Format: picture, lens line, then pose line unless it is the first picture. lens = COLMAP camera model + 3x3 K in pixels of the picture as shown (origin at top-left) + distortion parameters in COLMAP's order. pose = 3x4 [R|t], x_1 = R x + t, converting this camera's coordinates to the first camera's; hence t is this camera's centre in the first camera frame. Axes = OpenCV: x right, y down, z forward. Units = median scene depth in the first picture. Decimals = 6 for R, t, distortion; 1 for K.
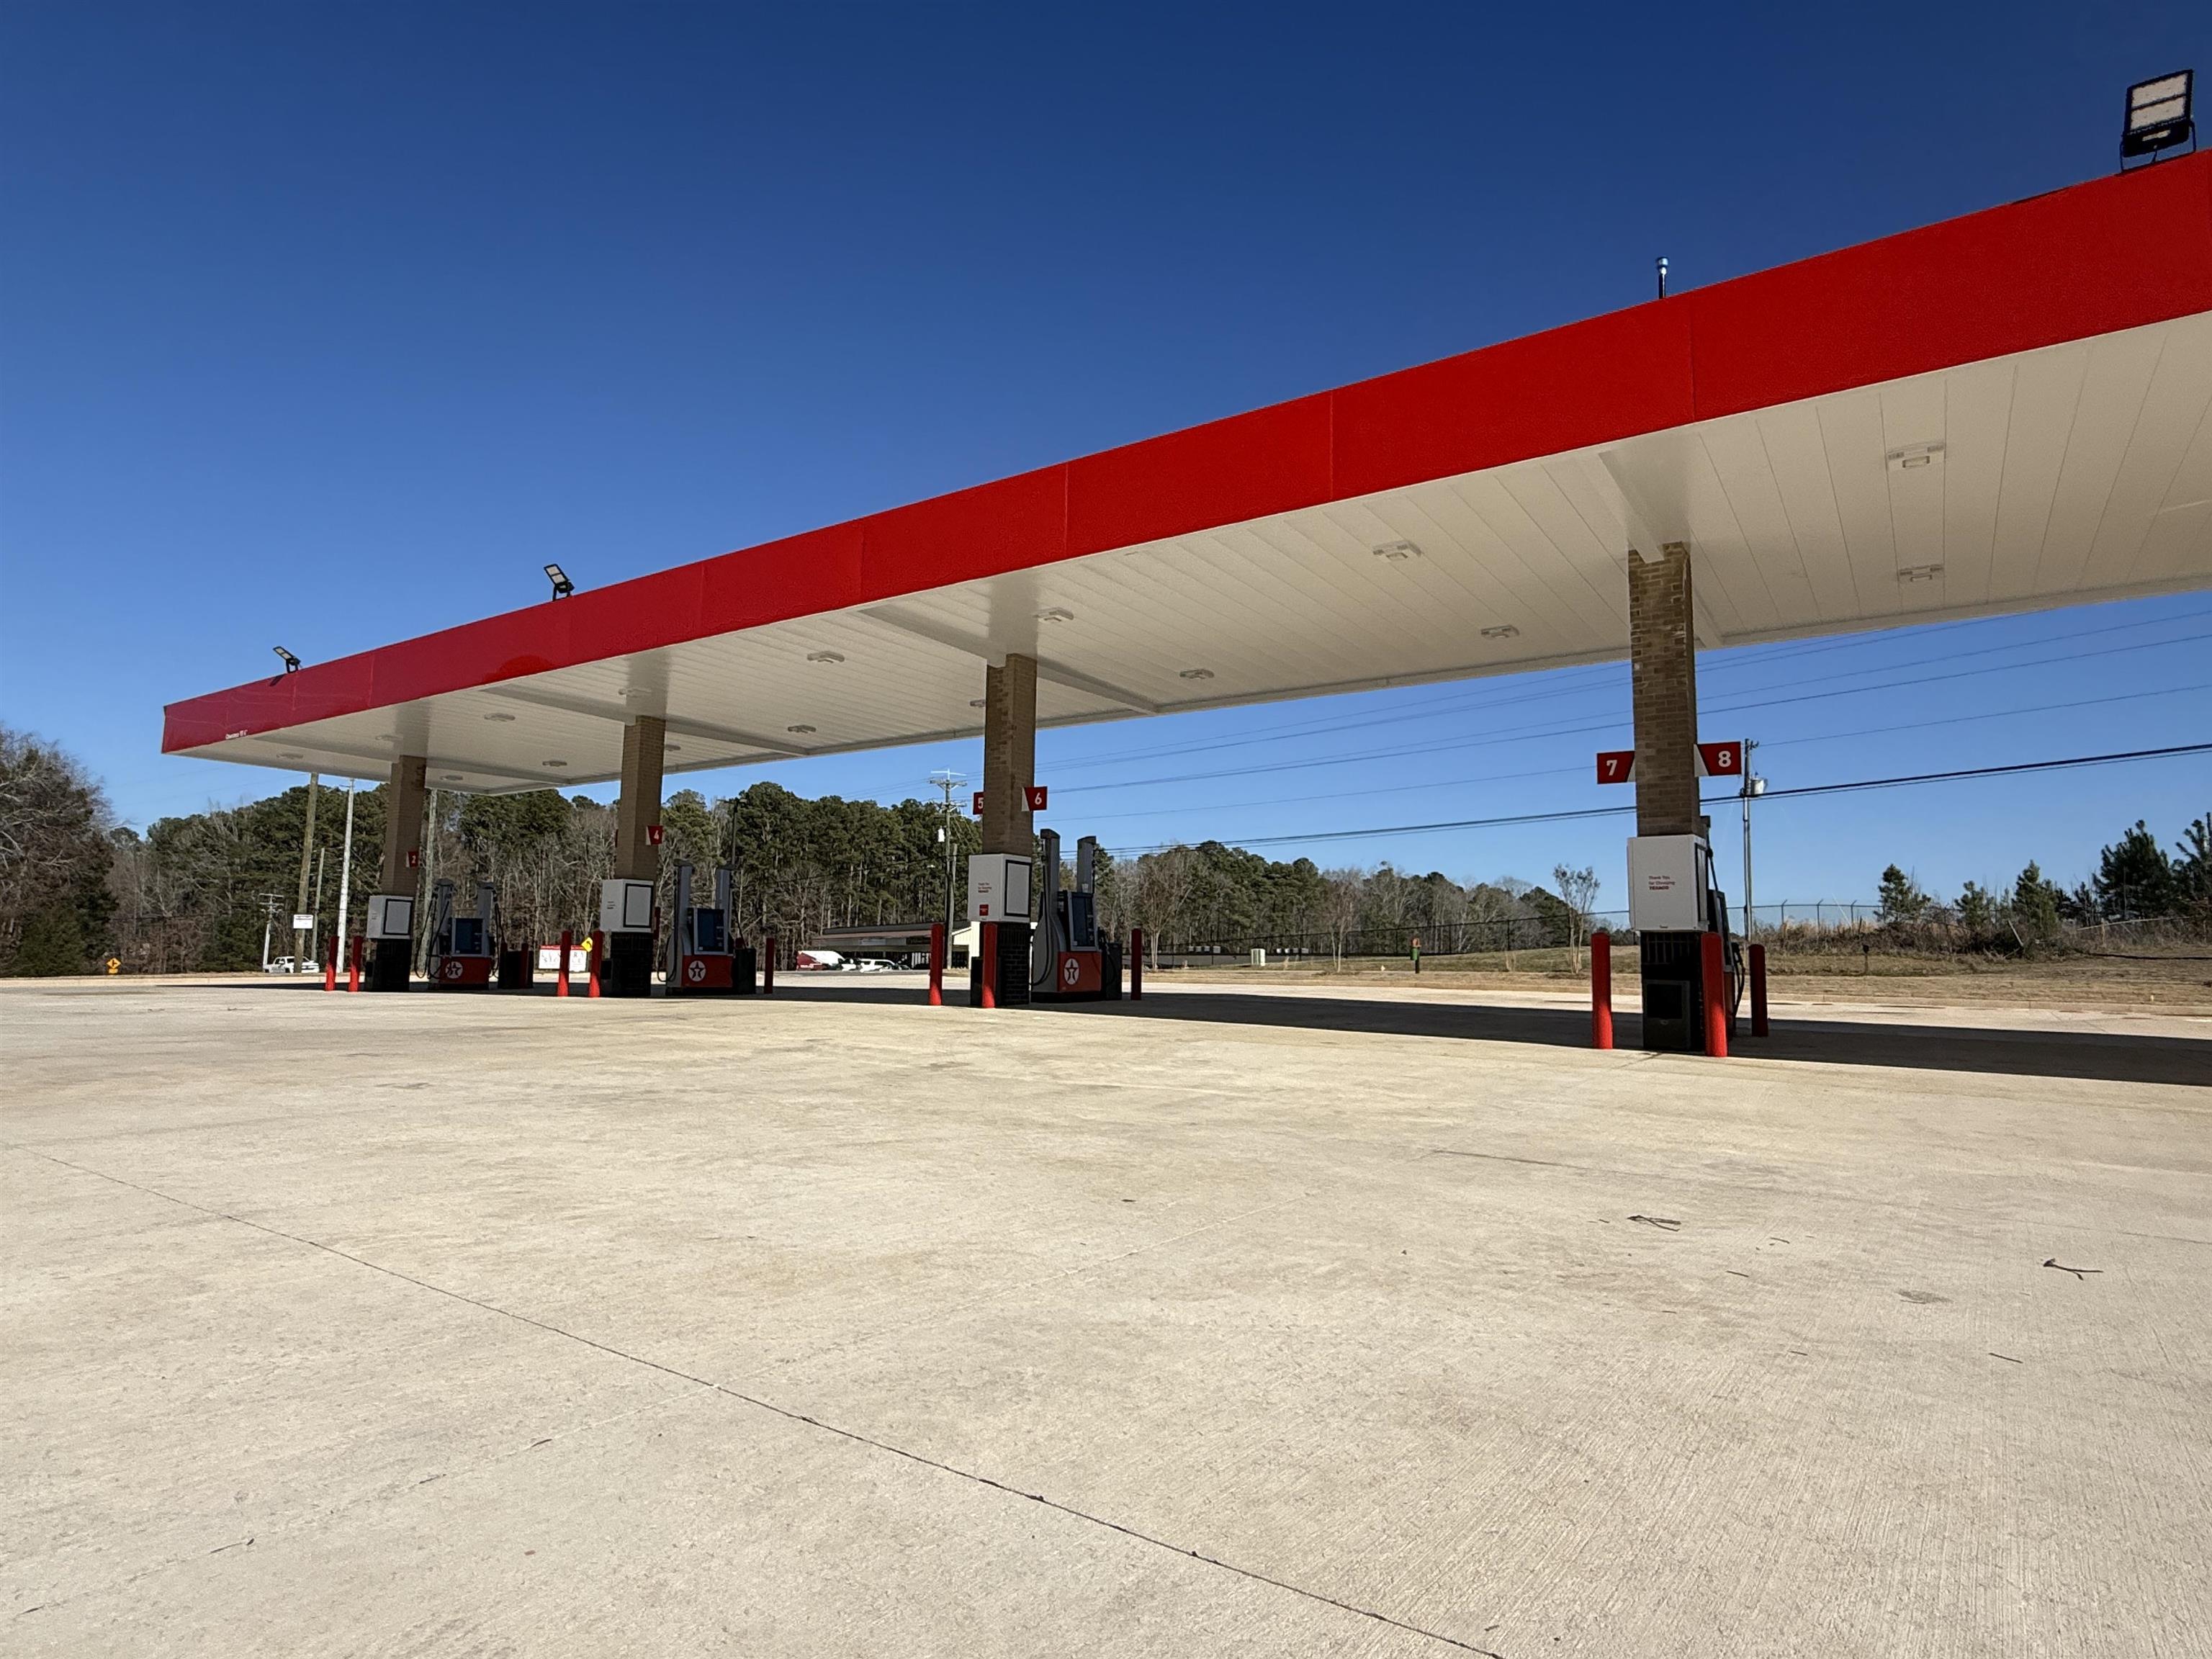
lens RADIAL K [[1207.2, 0, 1108.6], [0, 1207.2, 835.2], [0, 0, 1]] dist [0.001644, -0.001603]
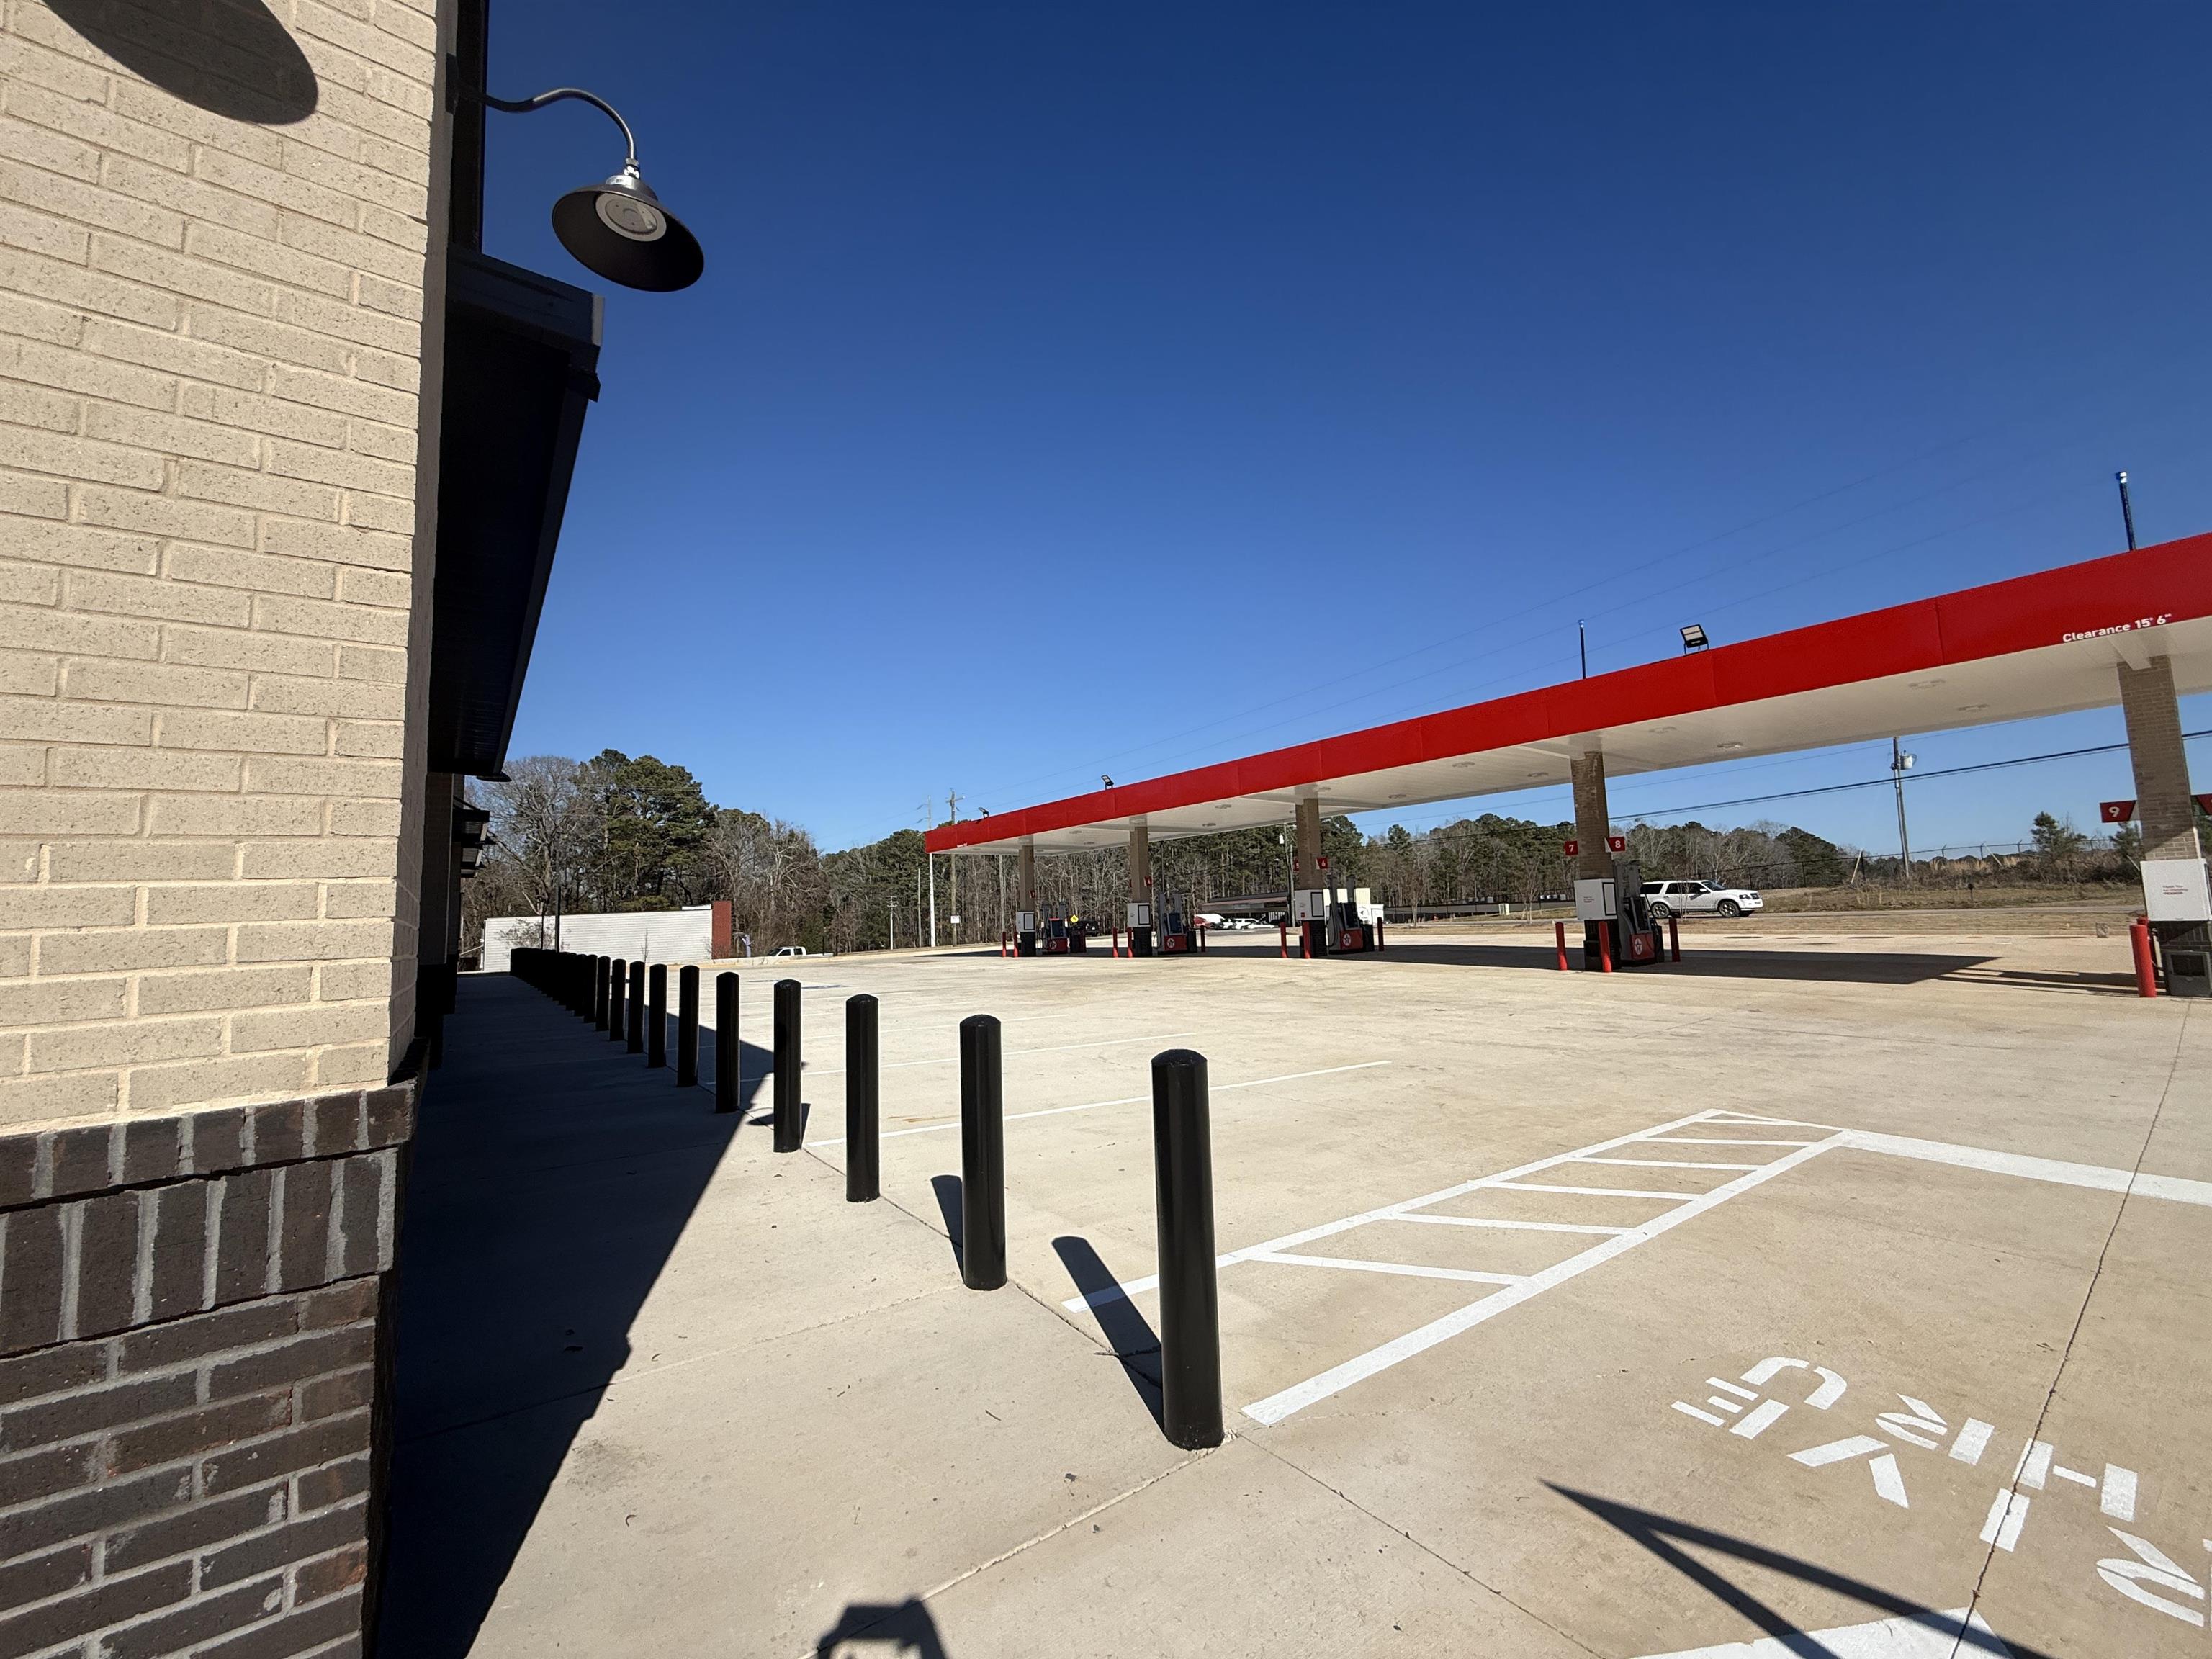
lens RADIAL K [[881.6, 0, 1103.8], [0, 881.6, 832.9], [0, 0, 1]] dist [0.000590, 0.000131]
pose [[0.940285, -0.078667, -0.331174, 0.015102], [0.083042, 0.996546, -0.000943, -0.017417], [0.330104, -0.026615, 0.943569, -0.097611]]
